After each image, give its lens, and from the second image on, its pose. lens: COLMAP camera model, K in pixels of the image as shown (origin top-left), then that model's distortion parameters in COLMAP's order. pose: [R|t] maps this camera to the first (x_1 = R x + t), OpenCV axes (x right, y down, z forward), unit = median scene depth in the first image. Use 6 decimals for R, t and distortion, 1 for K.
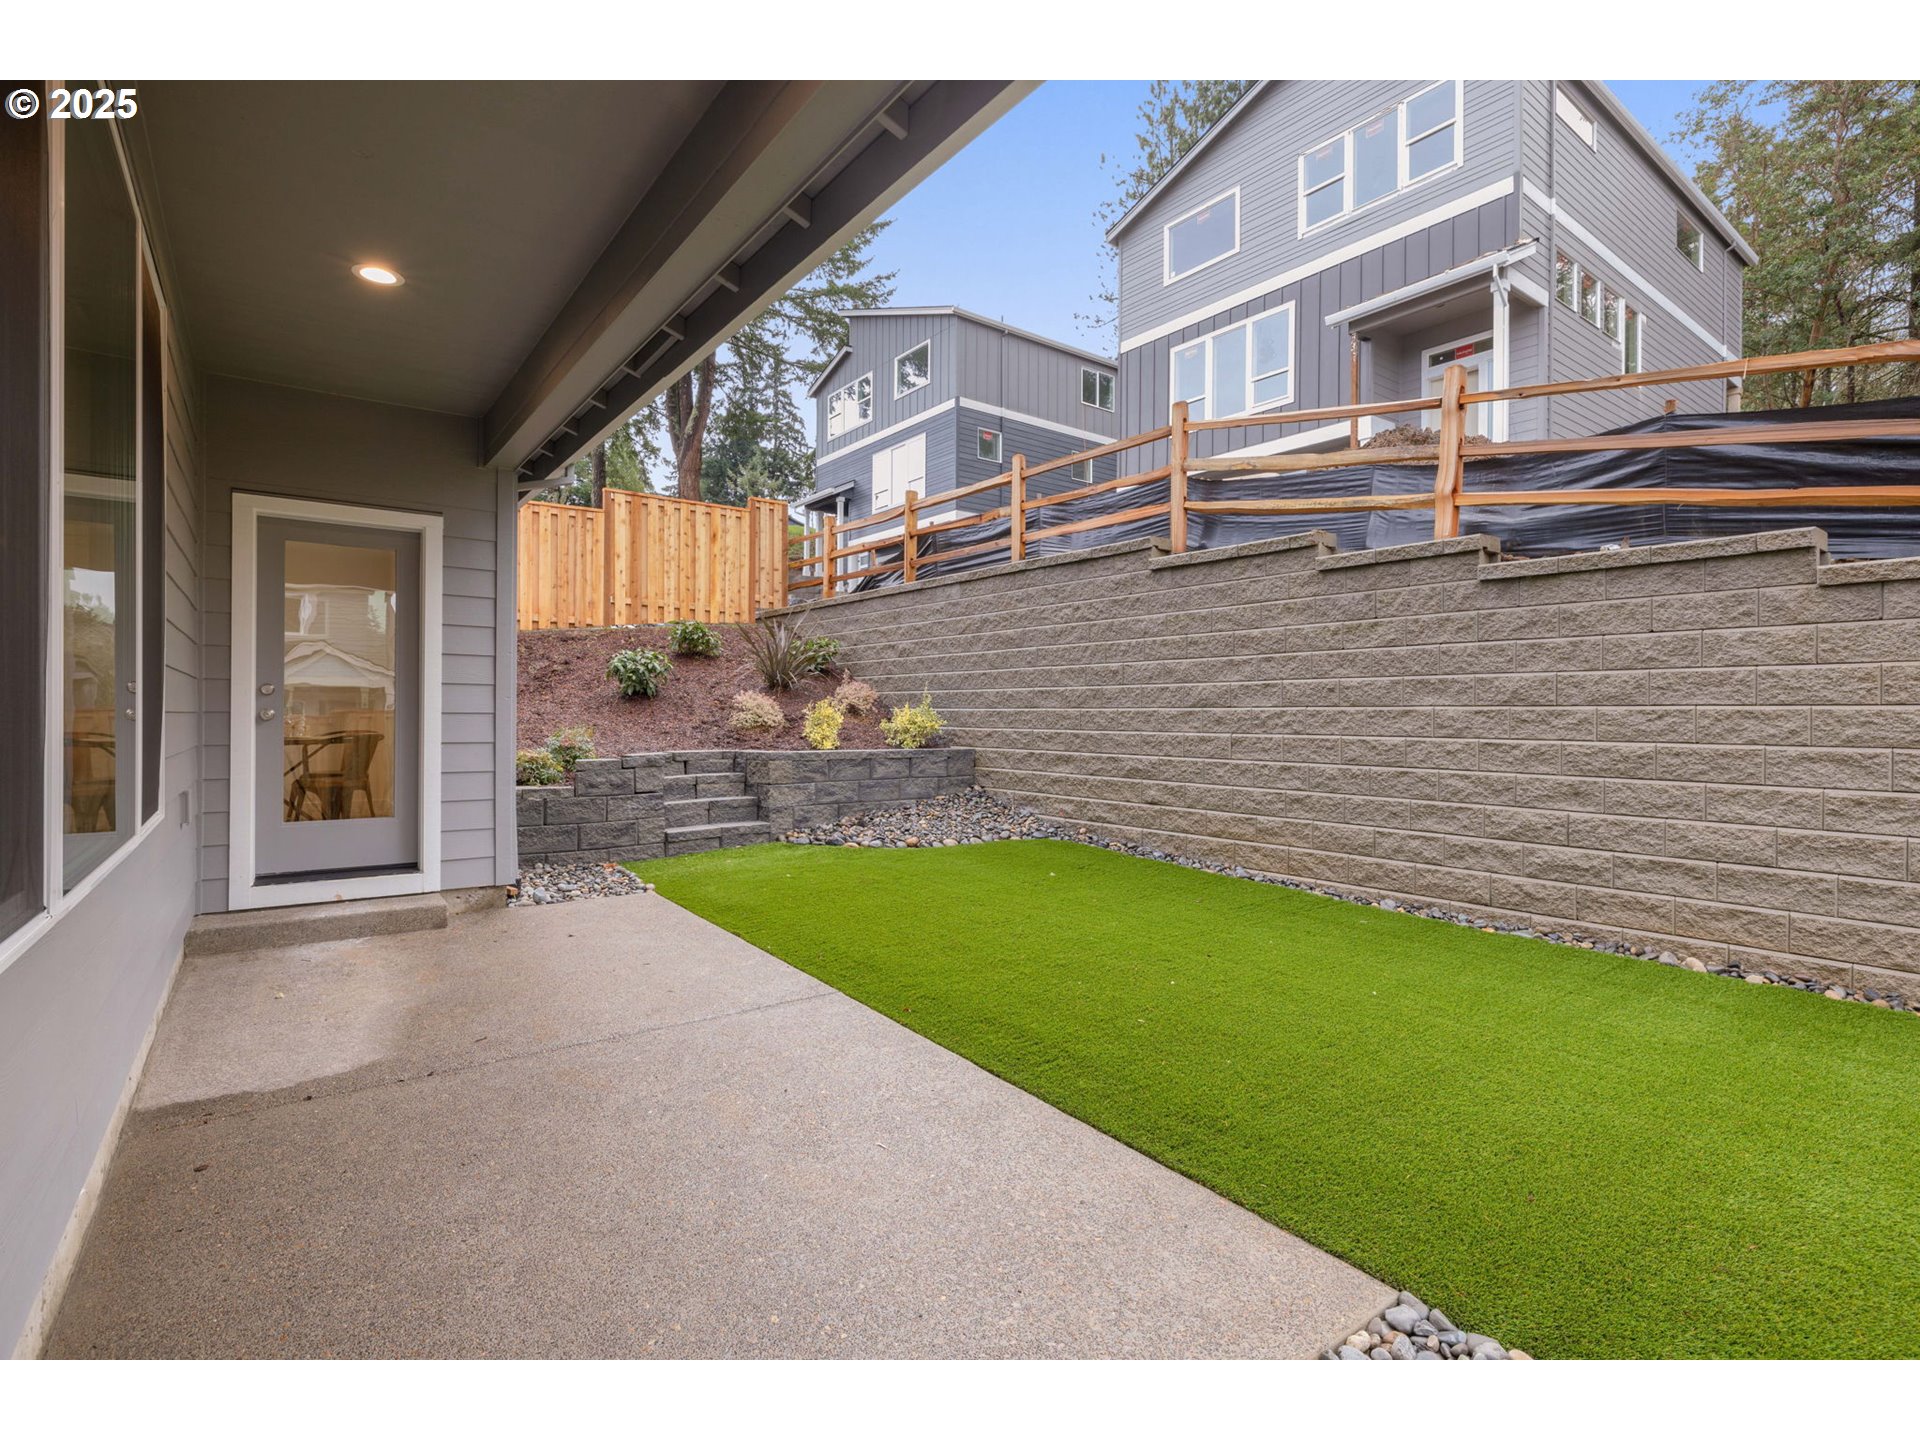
lens RADIAL K [[908.5, 0, 962.3], [0, 908.5, 715.8], [0, 0, 1]] dist [-0.000251, -0.000199]
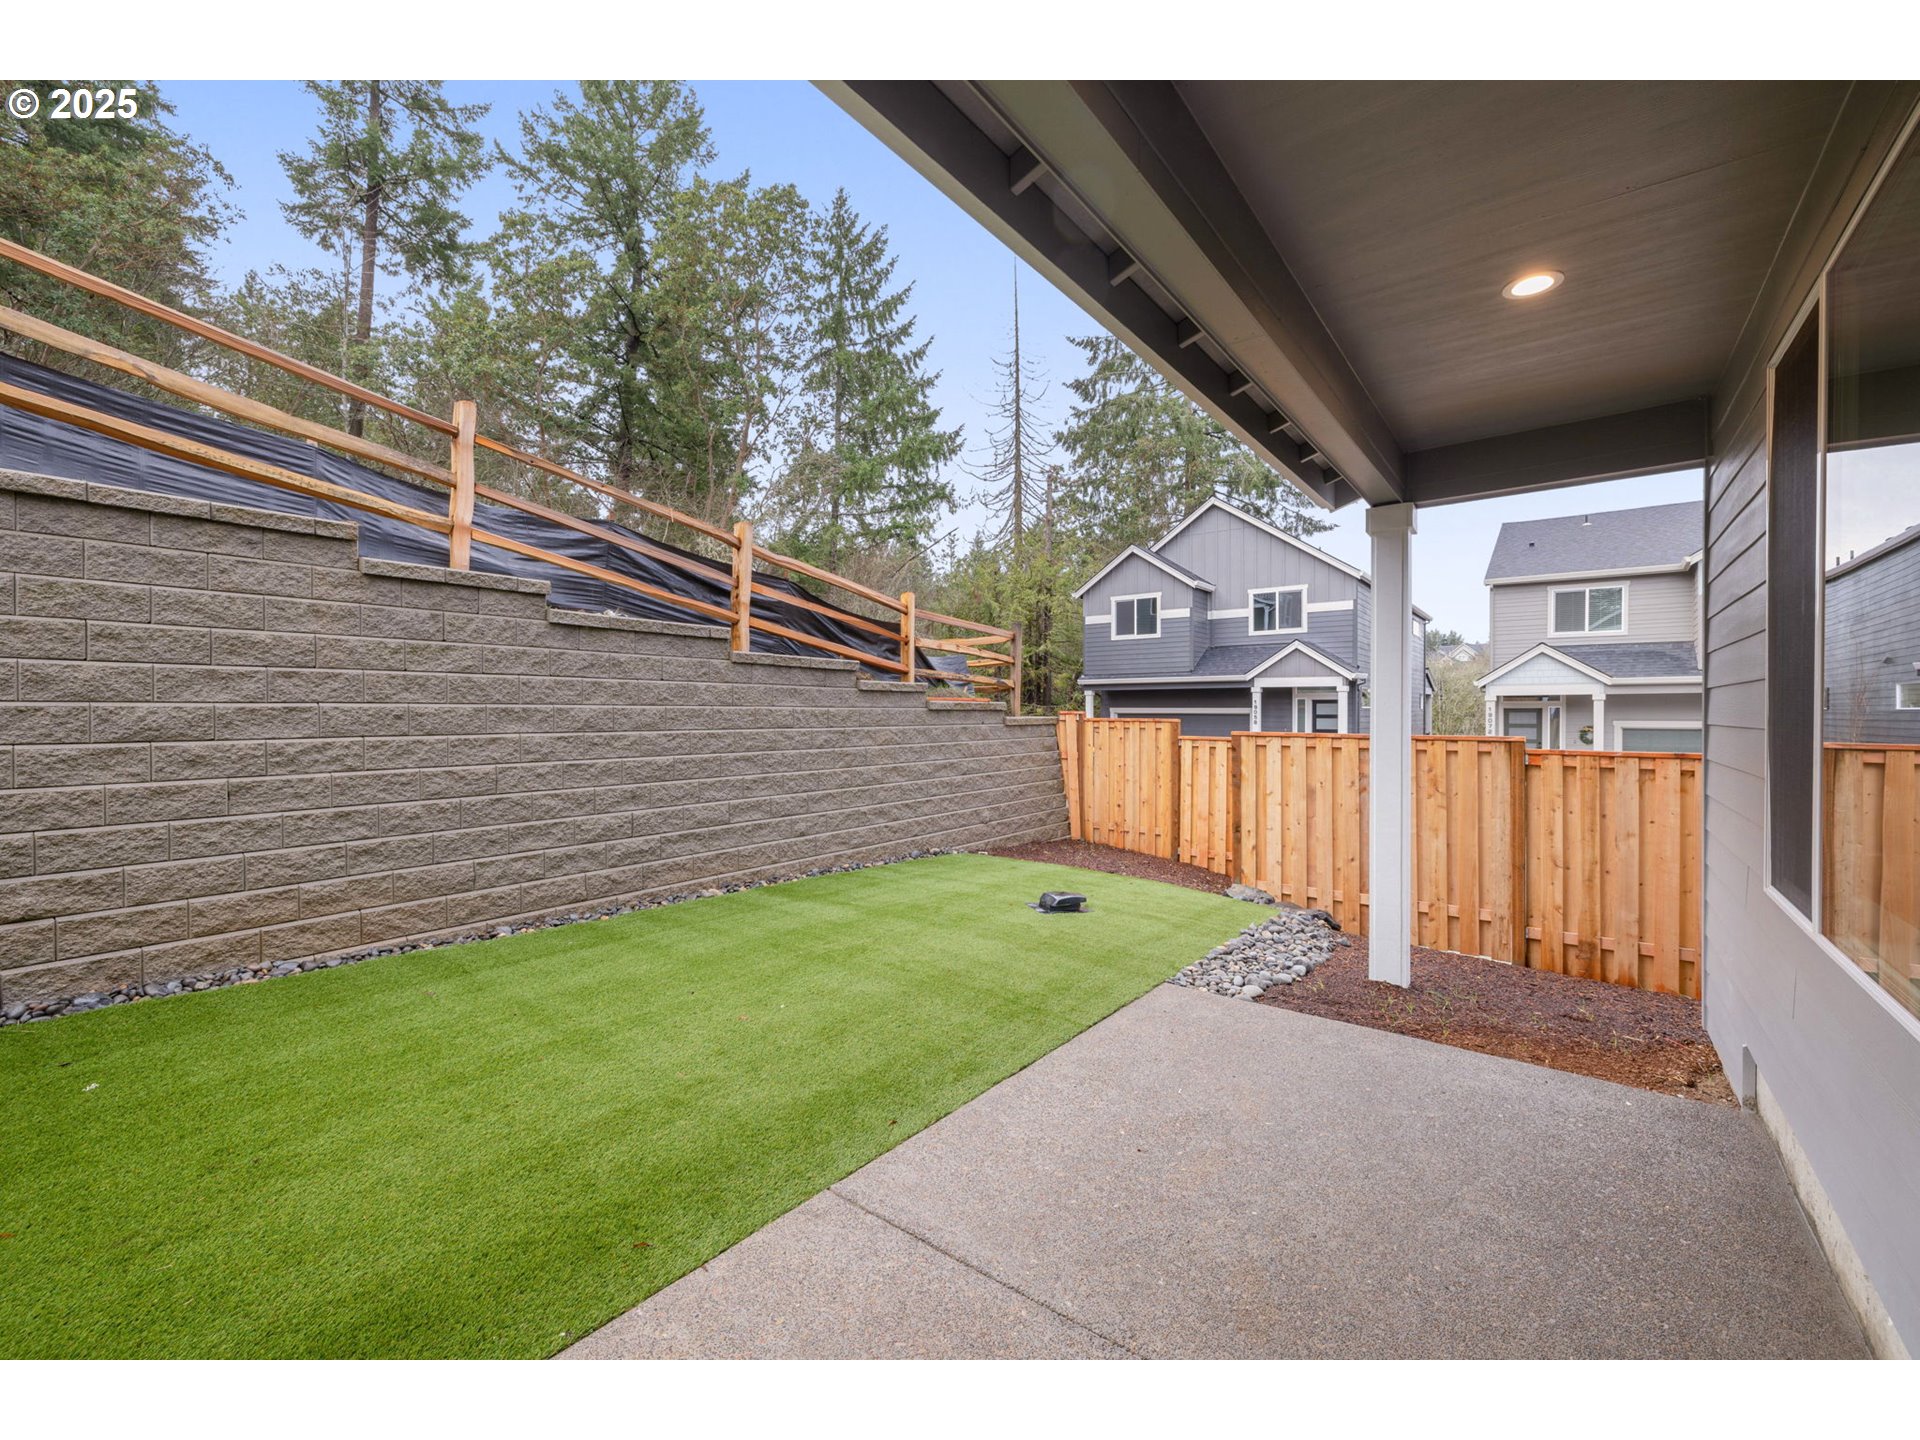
lens RADIAL K [[795.6, 0, 962.8], [0, 795.6, 716.1], [0, 0, 1]] dist [-0.001981, -0.000047]
pose [[-0.265435, -0.009574, 0.964081, -0.506499], [0.000645, 0.999949, 0.010108, -0.039189], [-0.964128, 0.003305, -0.265415, 0.730414]]
